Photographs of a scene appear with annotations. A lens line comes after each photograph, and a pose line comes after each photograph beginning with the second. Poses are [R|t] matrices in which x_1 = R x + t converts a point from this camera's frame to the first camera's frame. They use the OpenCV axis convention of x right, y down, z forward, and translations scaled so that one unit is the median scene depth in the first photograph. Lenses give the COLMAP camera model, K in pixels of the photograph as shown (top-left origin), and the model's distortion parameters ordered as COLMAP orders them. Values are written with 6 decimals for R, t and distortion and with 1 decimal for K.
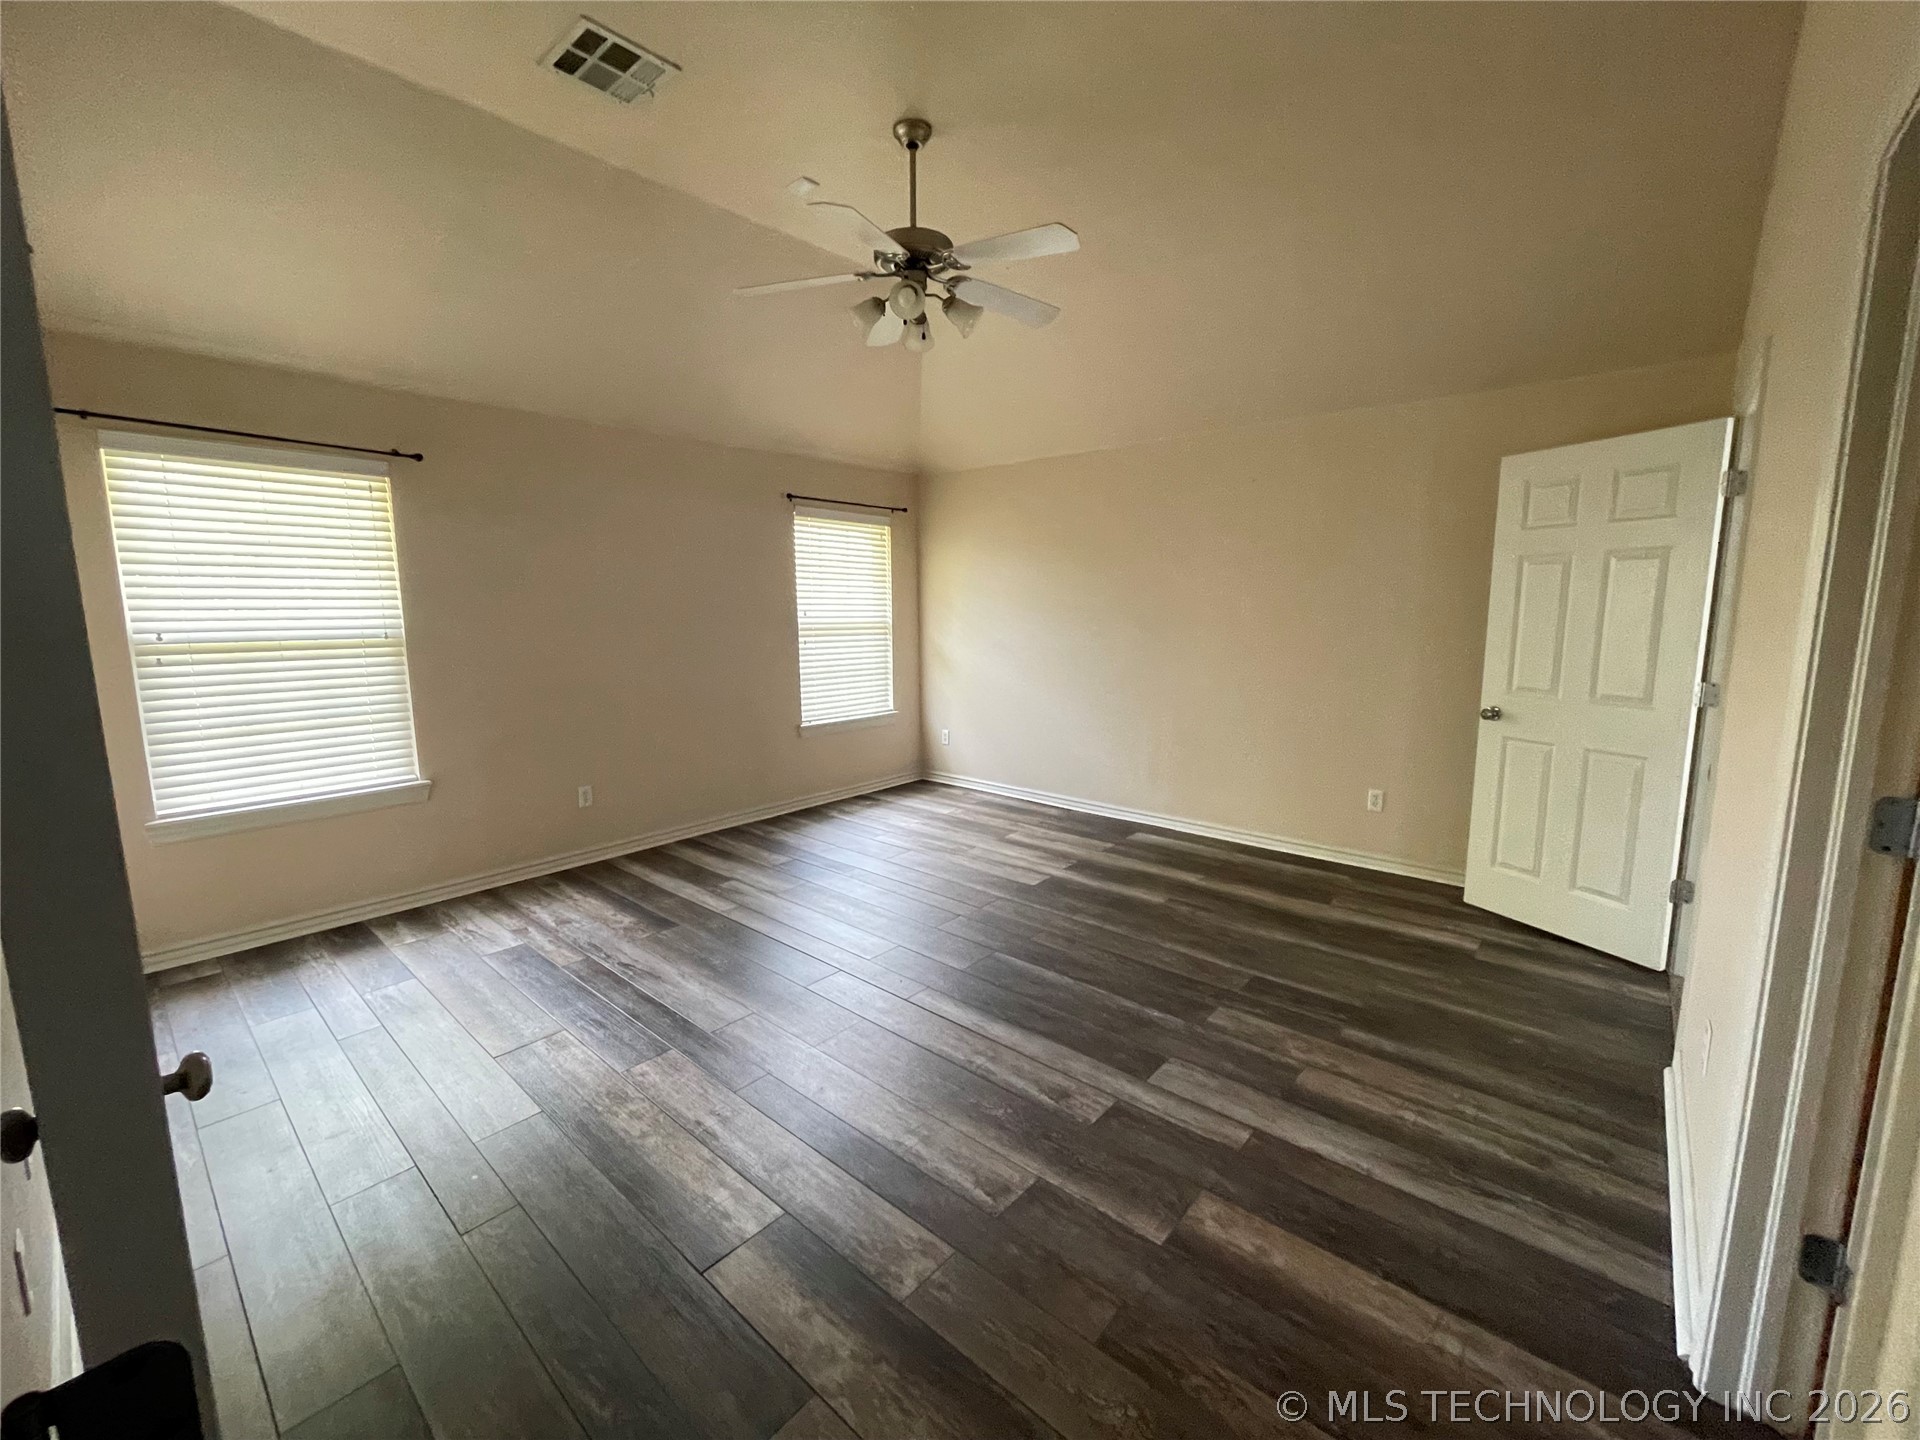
lens RADIAL K [[778.3, 0, 952.3], [0, 778.3, 710.0], [0, 0, 1]] dist [-0.002397, 0.000395]
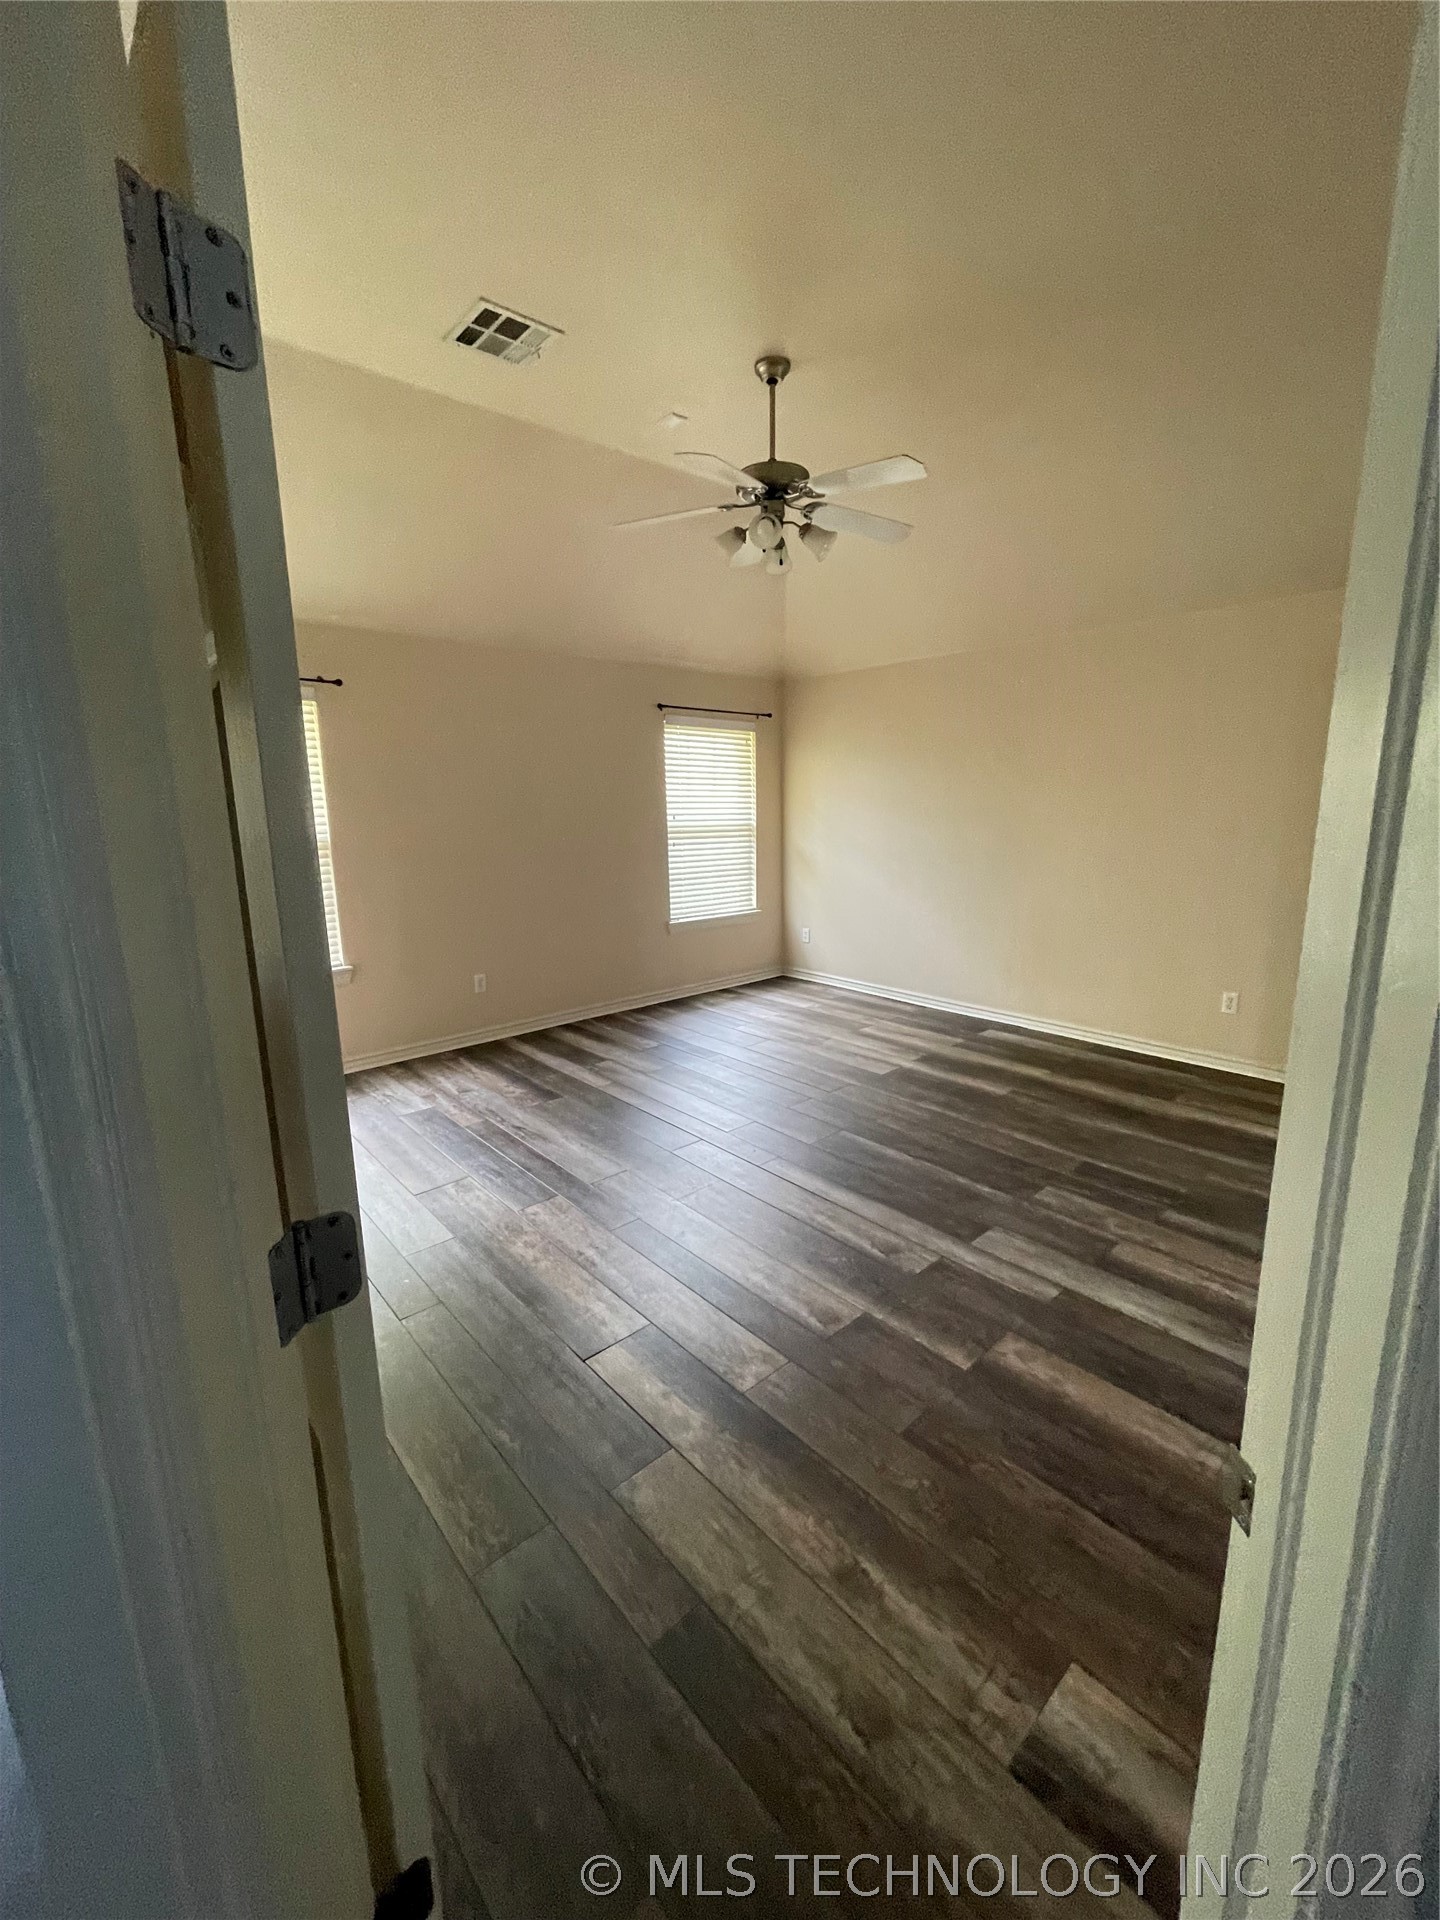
lens RADIAL K [[778.3, 0, 727.9], [0, 778.3, 949.0], [0, 0, 1]] dist [-0.002397, 0.000395]
pose [[0.992660, 0.014977, -0.120010, 0.027667], [-0.008810, 0.998621, 0.051750, 0.000298], [0.120620, -0.050313, 0.991423, -0.106416]]
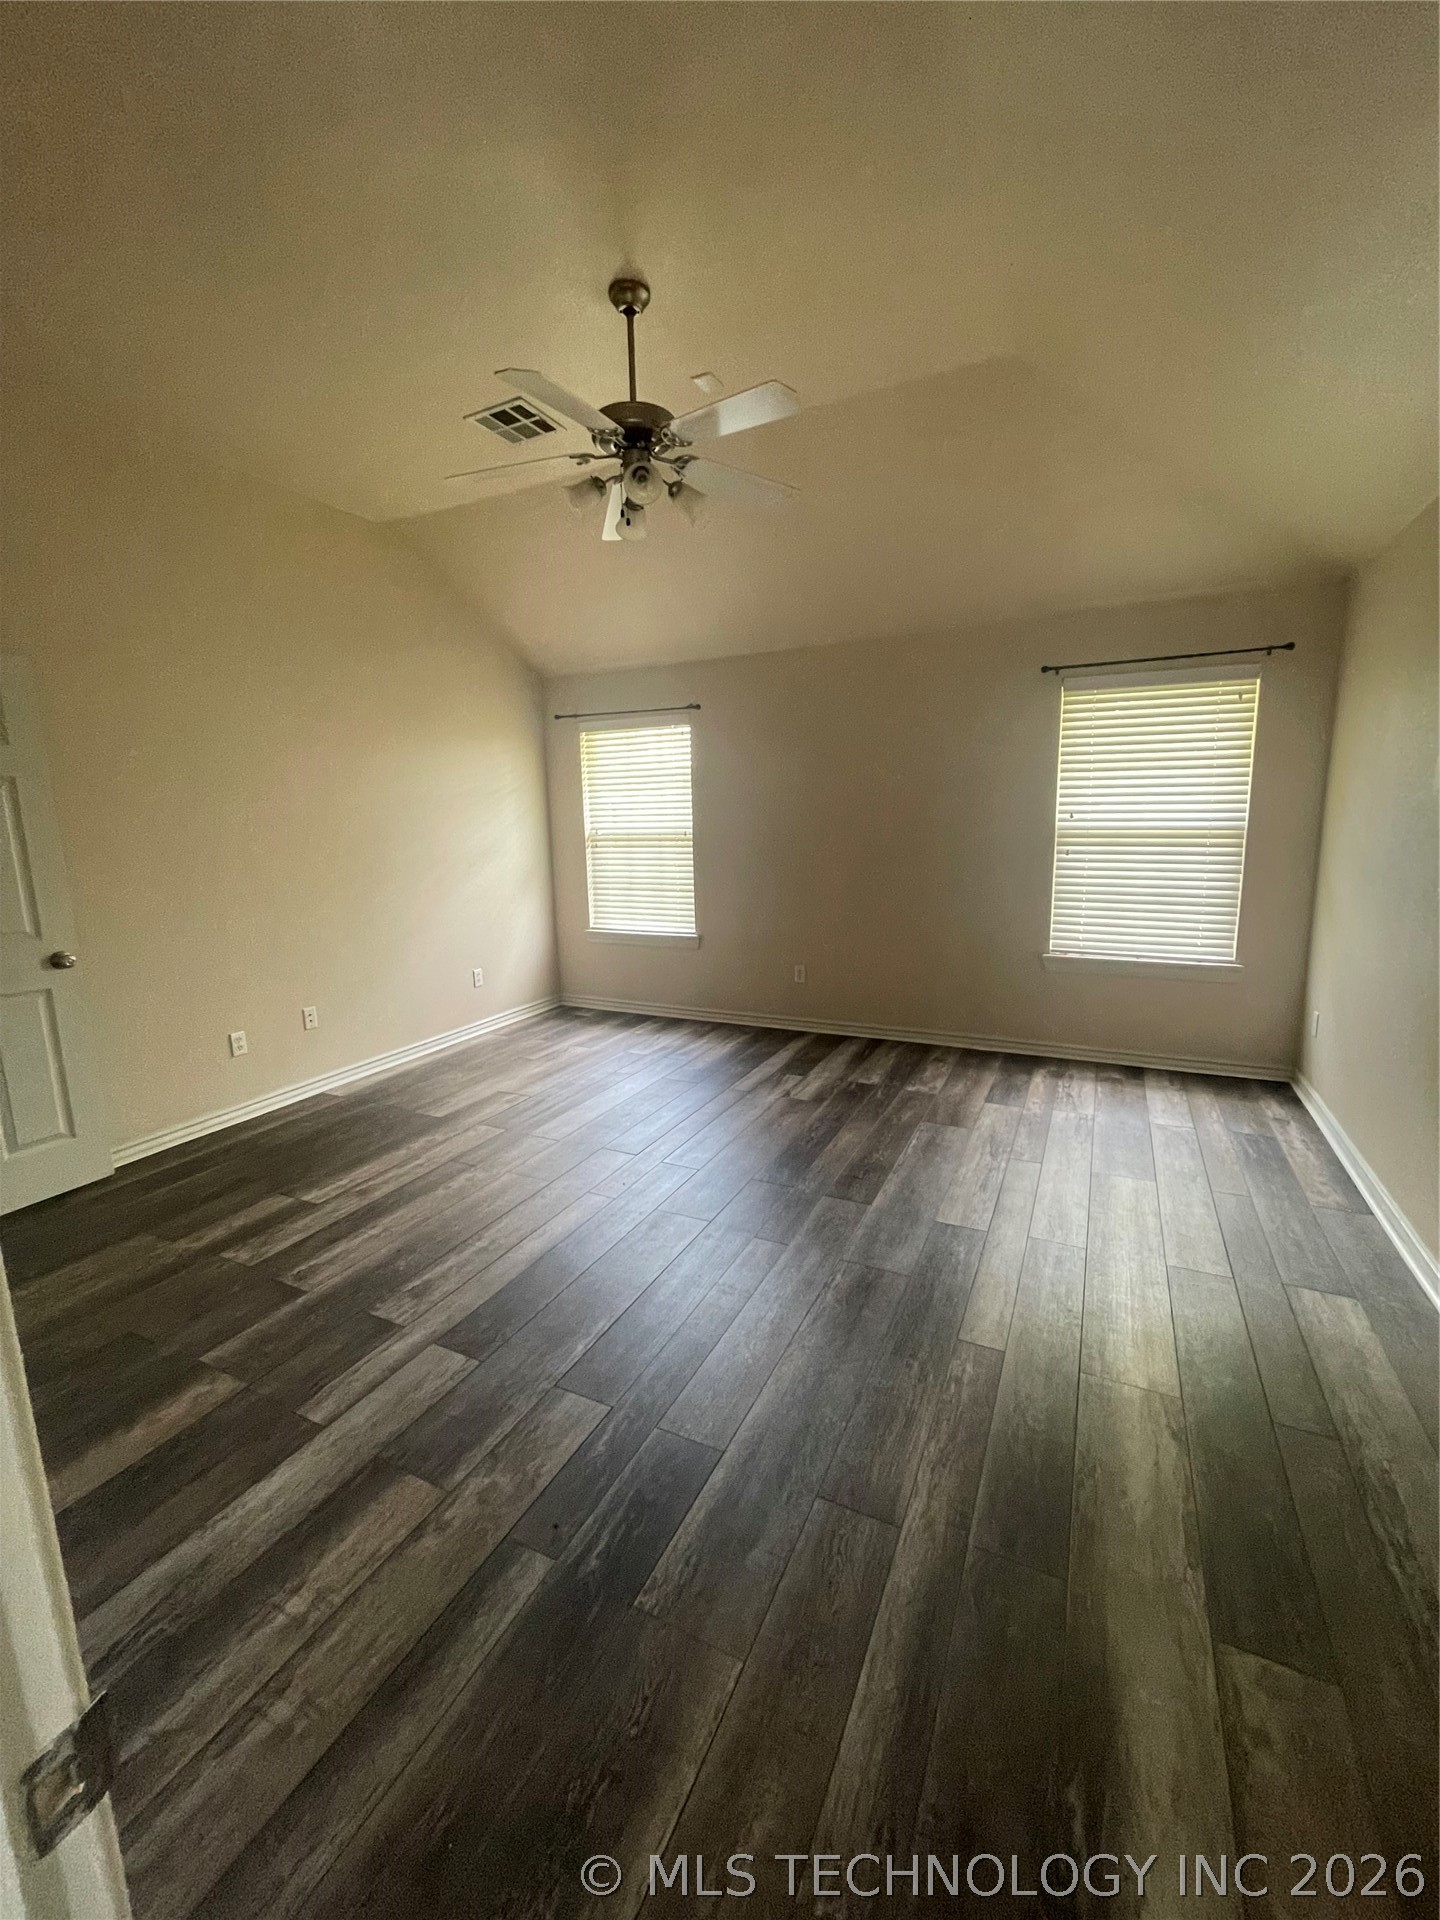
lens RADIAL K [[778.3, 0, 727.9], [0, 778.3, 949.0], [0, 0, 1]] dist [-0.002397, 0.000395]
pose [[0.259316, 0.164487, -0.951682, 0.955610], [-0.111238, 0.983919, 0.139748, -0.121900], [0.959365, 0.069624, 0.273443, 0.889396]]
